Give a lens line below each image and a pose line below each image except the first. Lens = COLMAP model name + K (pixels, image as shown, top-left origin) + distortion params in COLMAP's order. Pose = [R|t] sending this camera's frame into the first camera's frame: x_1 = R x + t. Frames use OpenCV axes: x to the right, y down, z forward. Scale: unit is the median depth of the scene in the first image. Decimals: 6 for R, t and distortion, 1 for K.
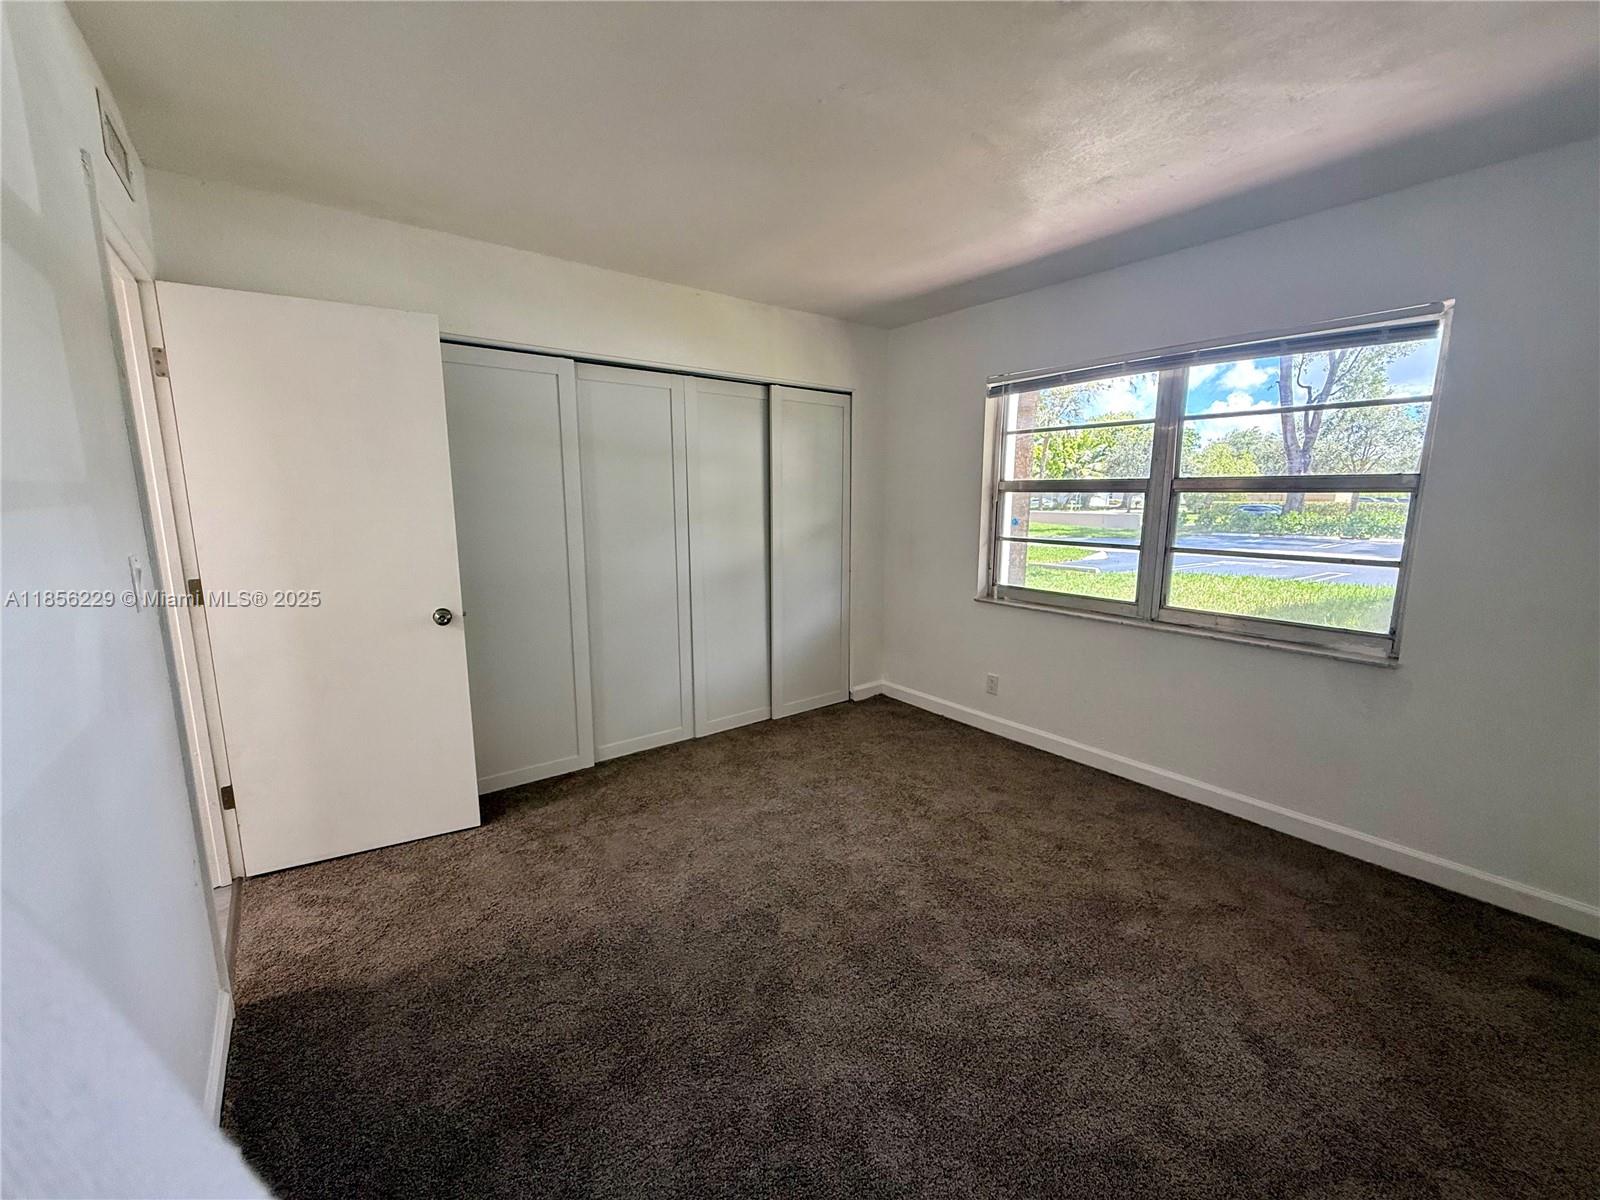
lens RADIAL K [[636.4, 0, 797.0], [0, 636.4, 595.4], [0, 0, 1]] dist [0.000947, 0.000065]
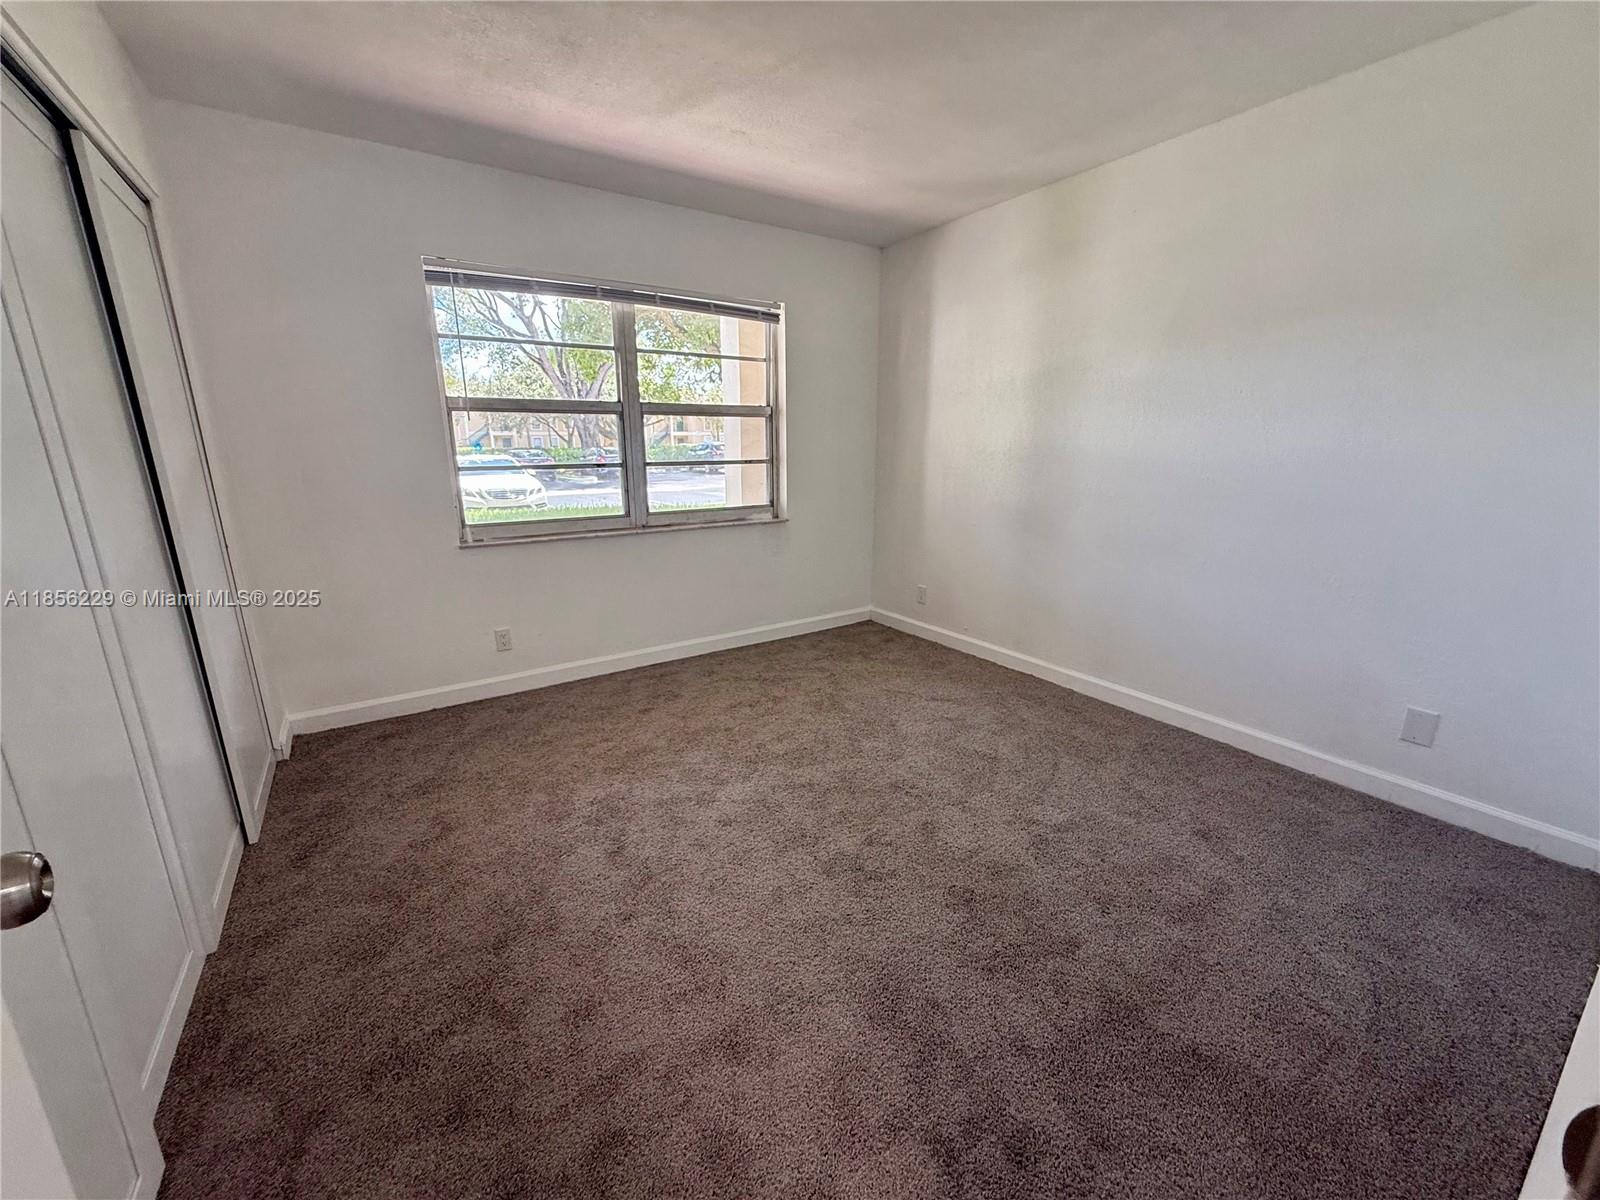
lens RADIAL K [[636.4, 0, 797.0], [0, 636.4, 595.4], [0, 0, 1]] dist [0.000947, 0.000065]
pose [[0.075801, -0.236200, 0.968743, -0.607688], [0.163866, 0.961280, 0.221559, -0.054636], [-0.983566, 0.141950, 0.111571, 0.636877]]
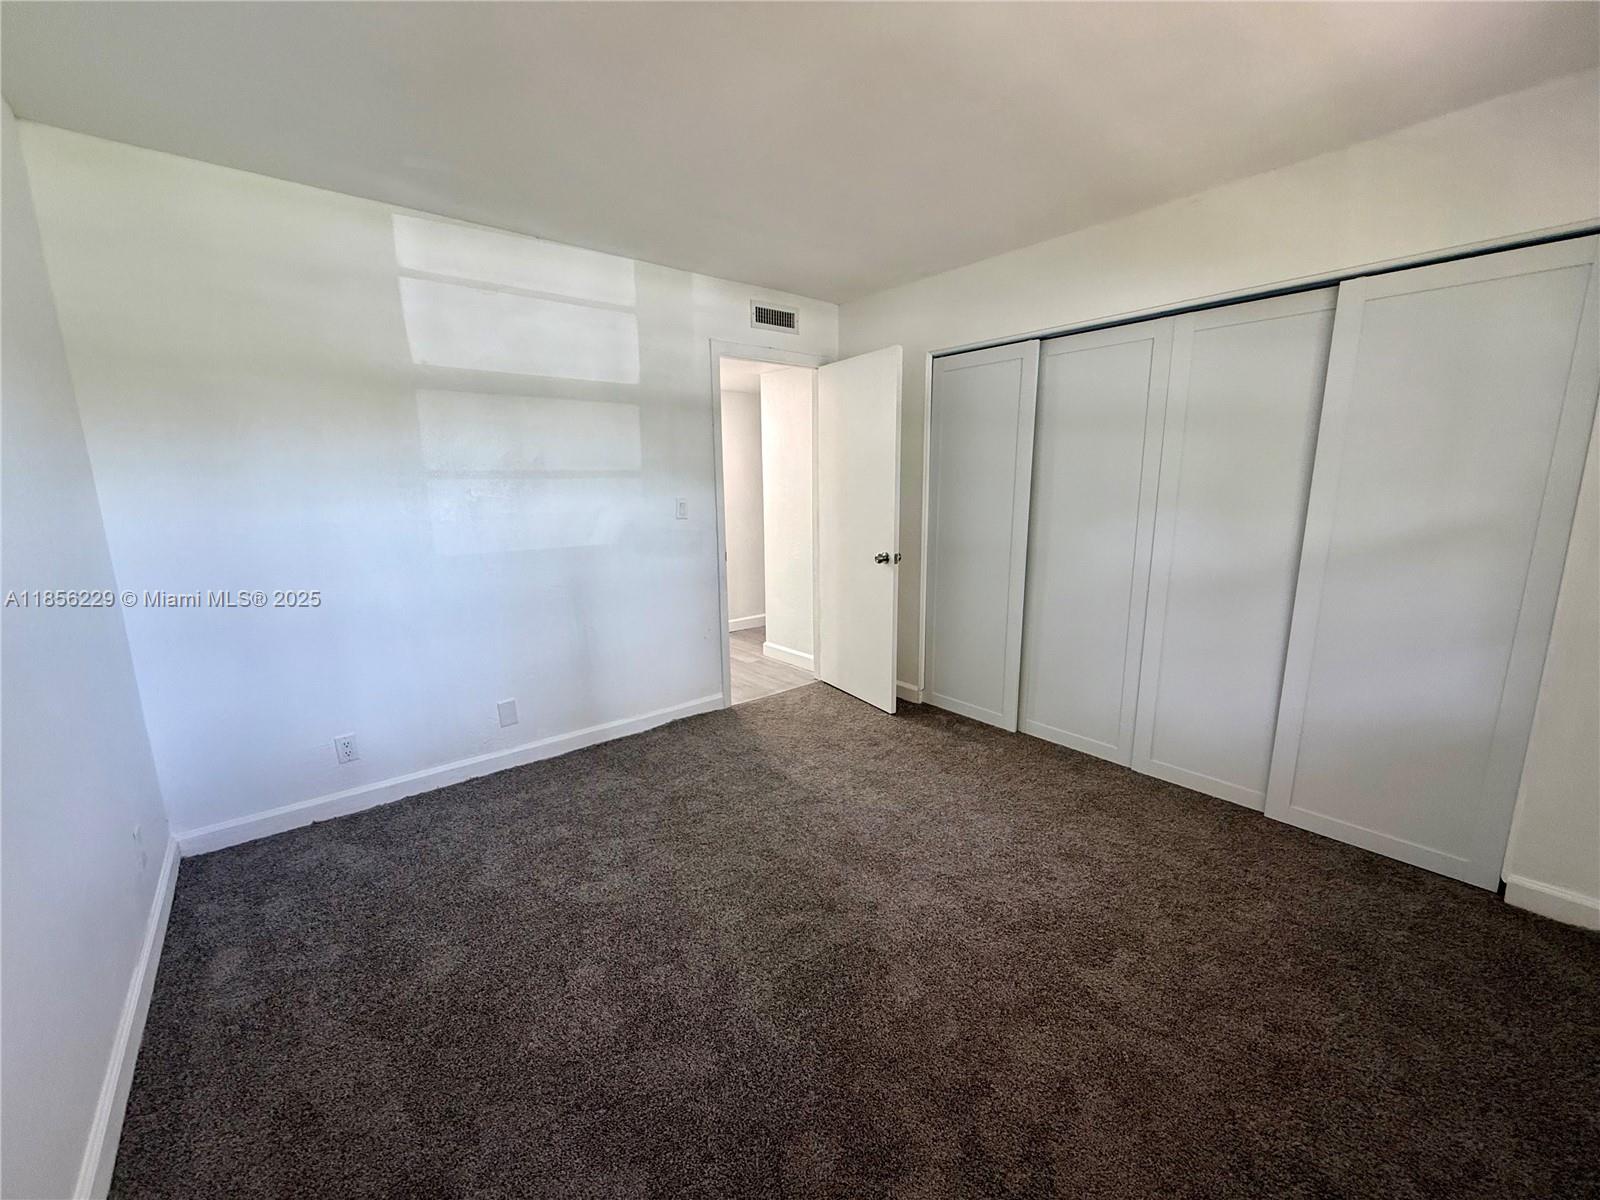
lens RADIAL K [[636.4, 0, 797.0], [0, 636.4, 595.4], [0, 0, 1]] dist [0.000947, 0.000065]
pose [[0.029040, 0.176025, -0.983957, 0.732560], [-0.147678, 0.974326, 0.169943, -0.084552], [0.988609, 0.140374, 0.054289, 0.621316]]
